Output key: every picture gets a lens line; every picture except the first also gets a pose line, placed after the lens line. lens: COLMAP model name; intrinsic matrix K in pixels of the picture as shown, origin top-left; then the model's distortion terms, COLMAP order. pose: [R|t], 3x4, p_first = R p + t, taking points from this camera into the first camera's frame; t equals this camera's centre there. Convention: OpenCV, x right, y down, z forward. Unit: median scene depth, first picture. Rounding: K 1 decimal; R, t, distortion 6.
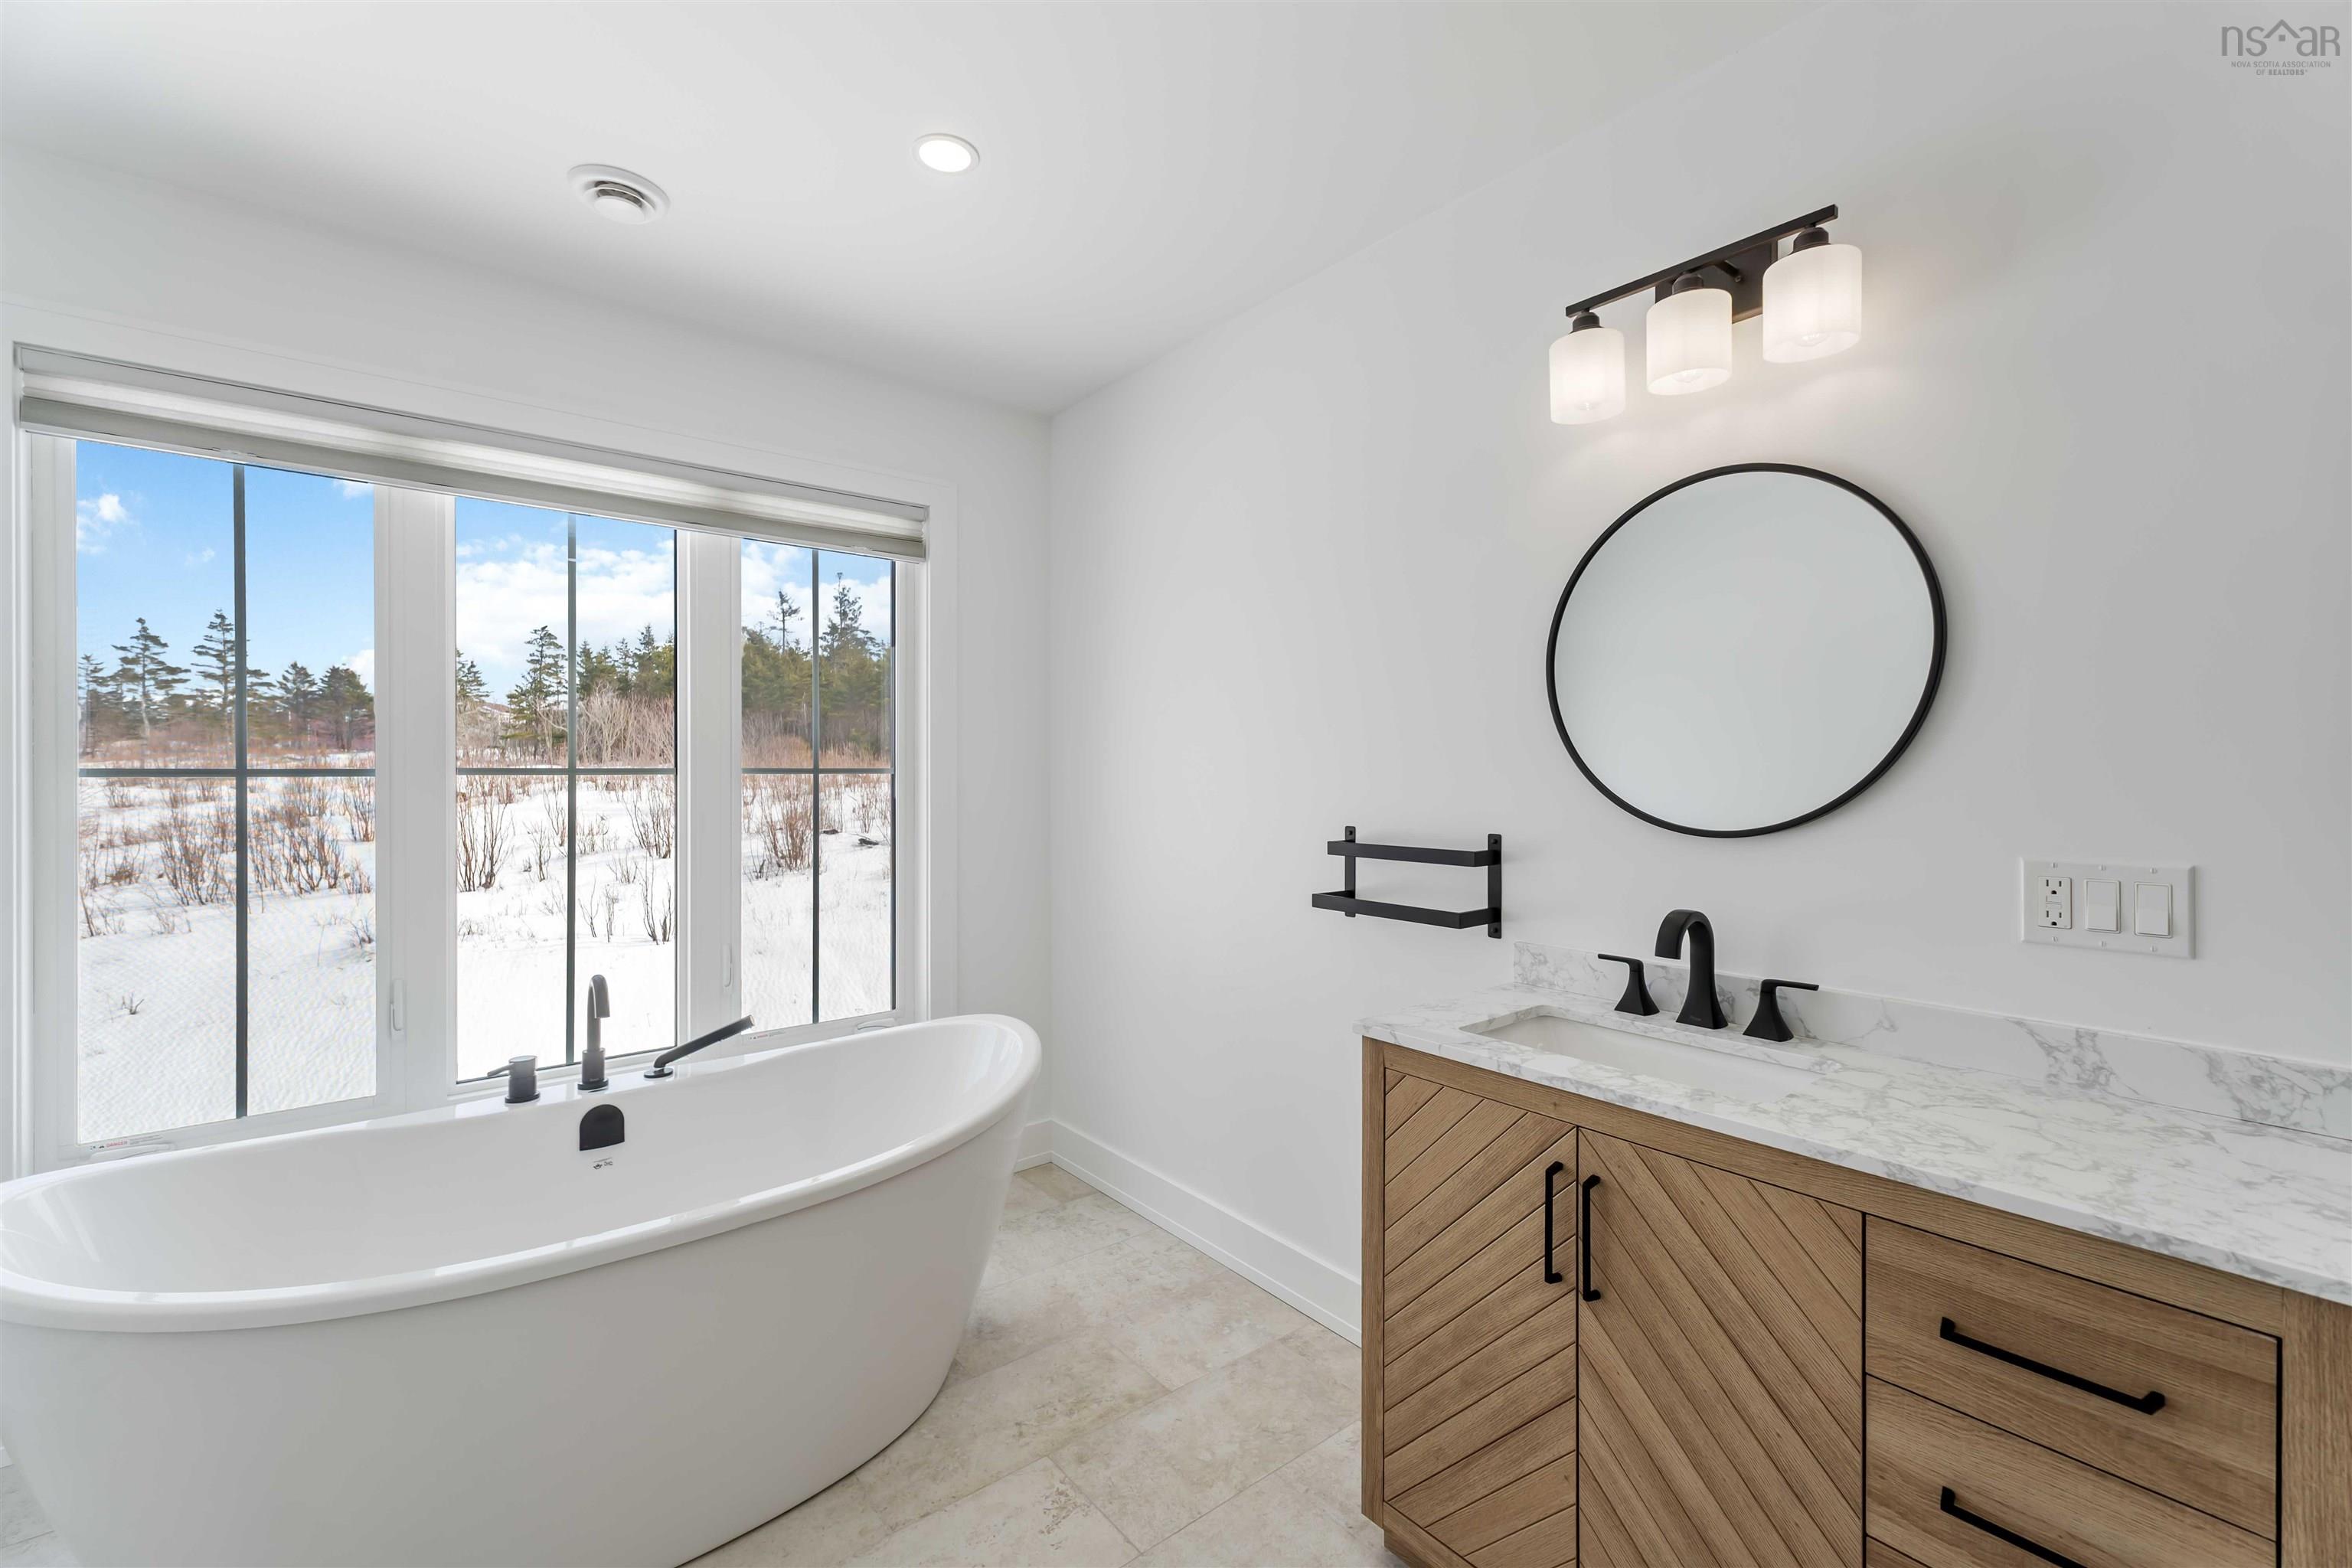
lens RADIAL K [[973.8, 0, 1173.1], [0, 973.8, 777.9], [0, 0, 1]] dist [0.001912, -0.000728]
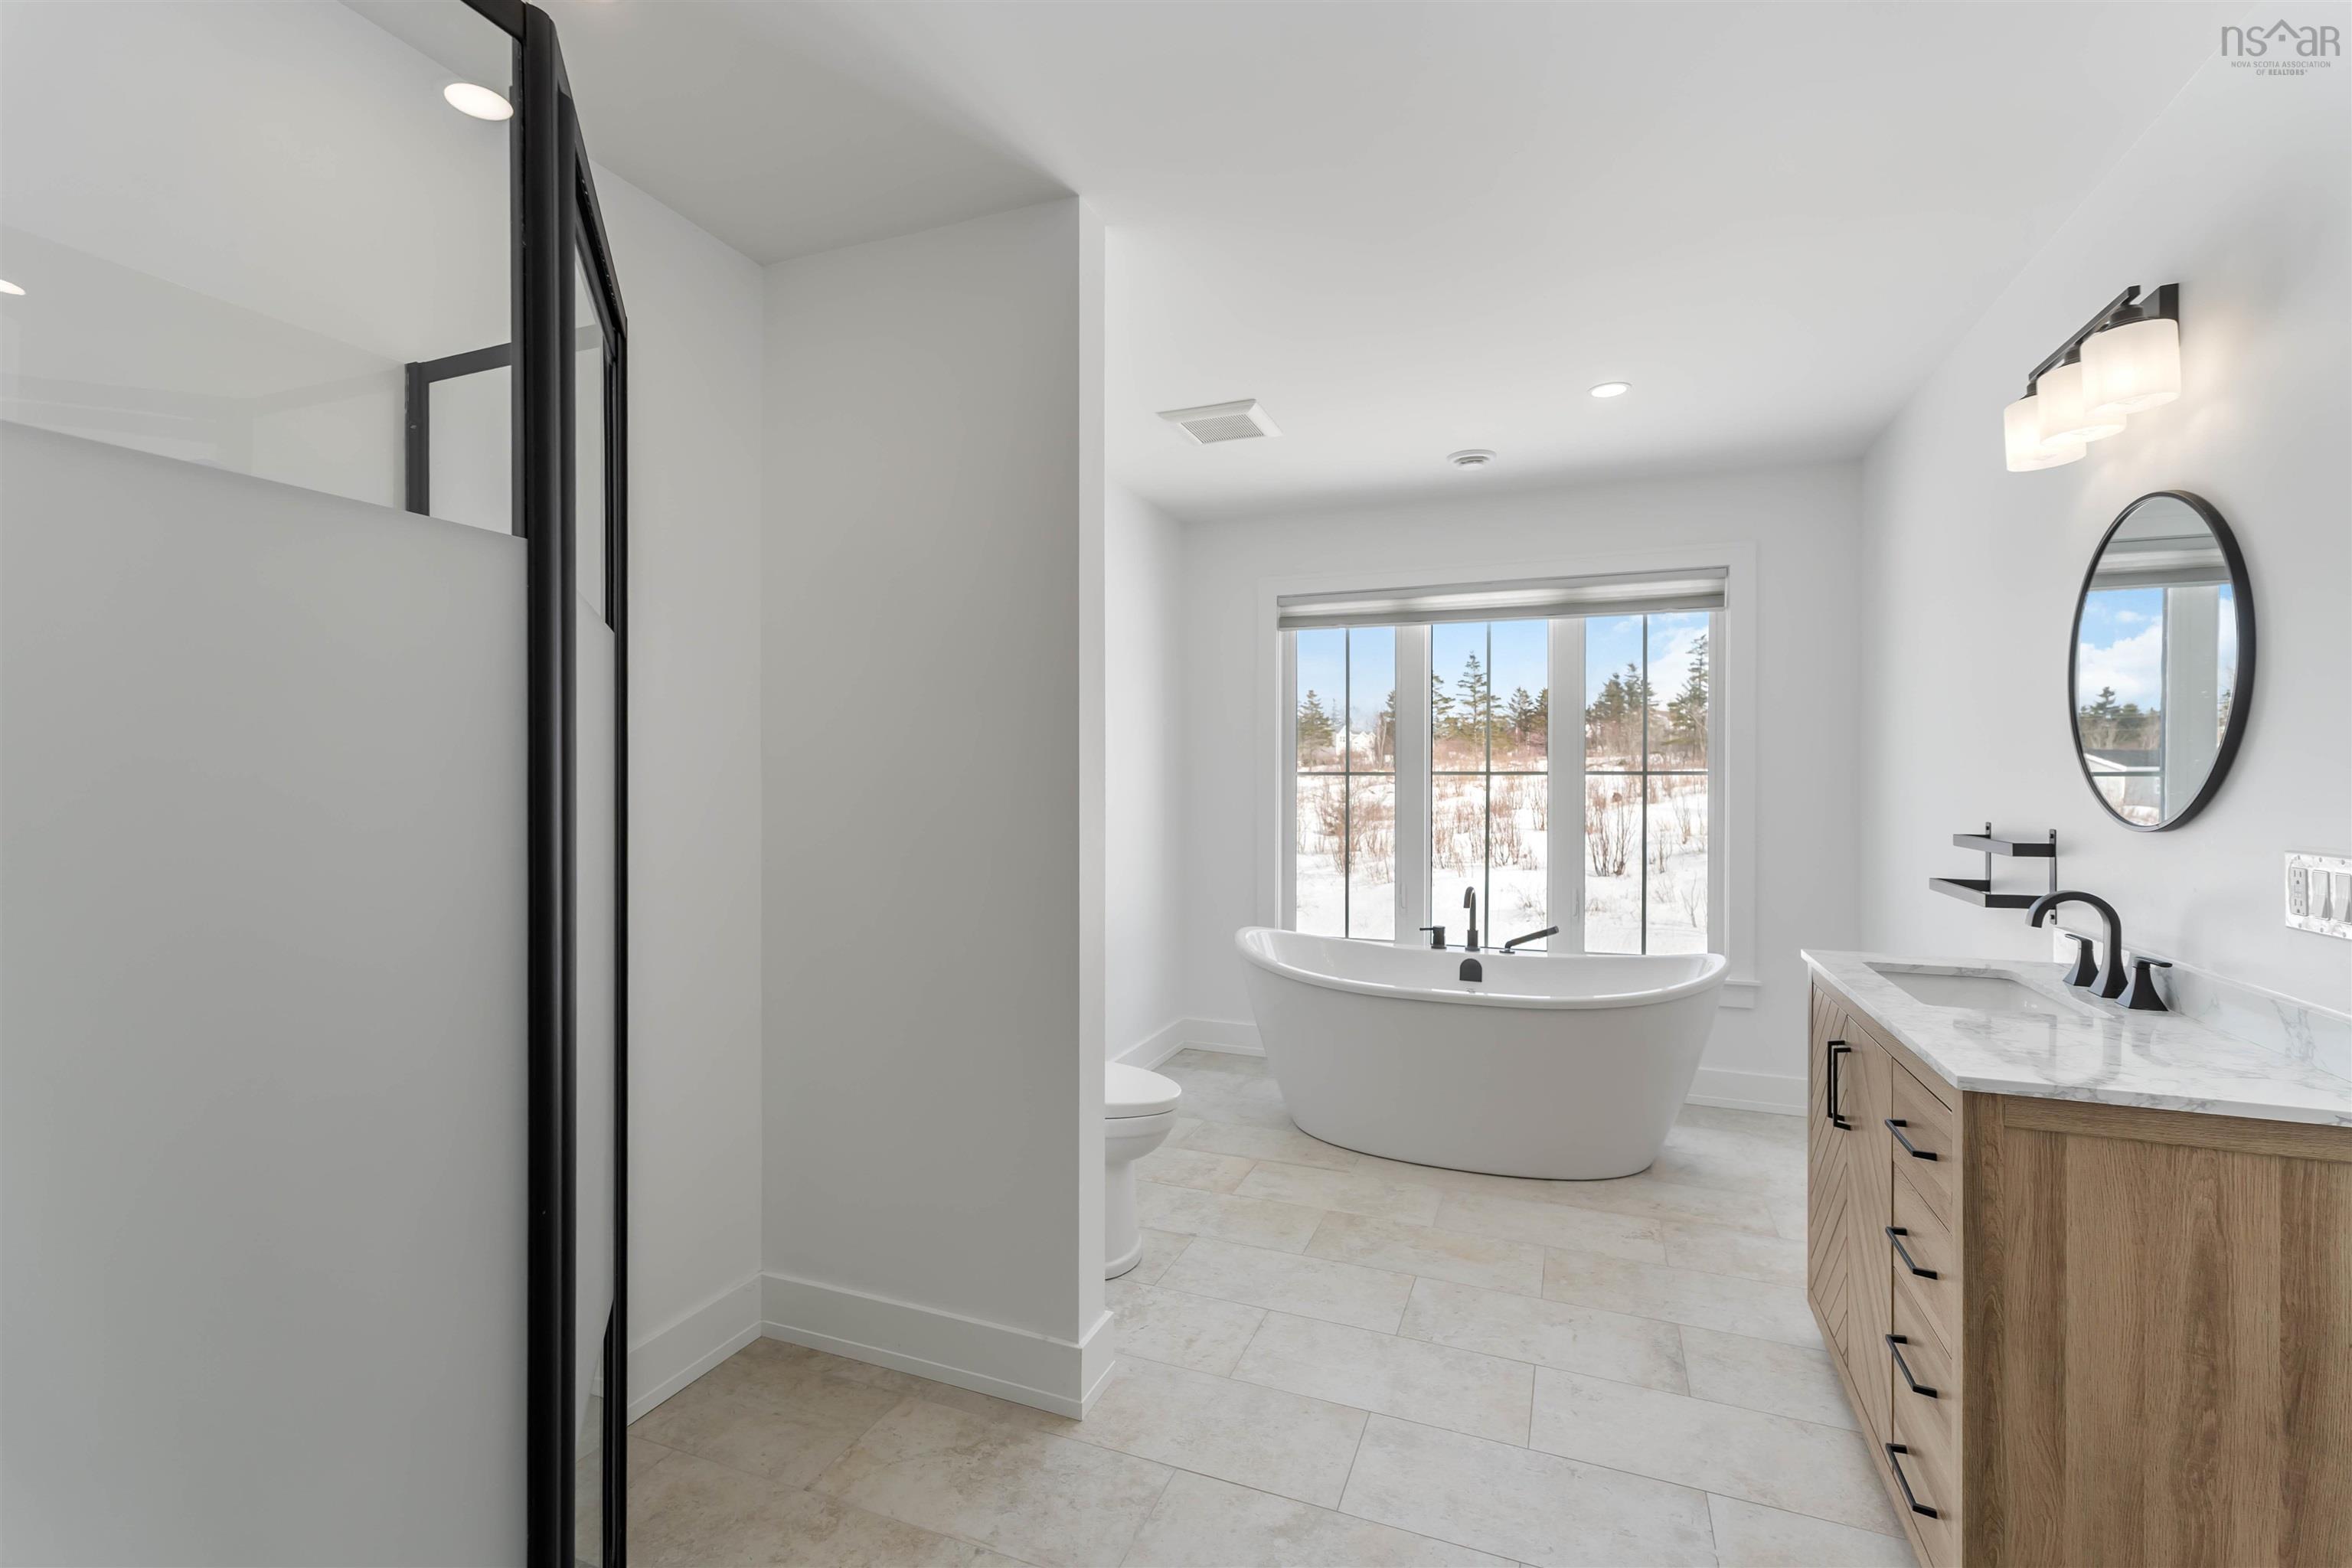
lens RADIAL K [[1017.0, 0, 1175.7], [0, 1017.0, 780.5], [0, 0, 1]] dist [0.001565, 0.000902]
pose [[0.484795, 0.006369, -0.874605, 0.097071], [-0.007750, 0.999966, 0.002986, 0.000783], [0.874593, 0.005330, 0.484828, -0.048023]]
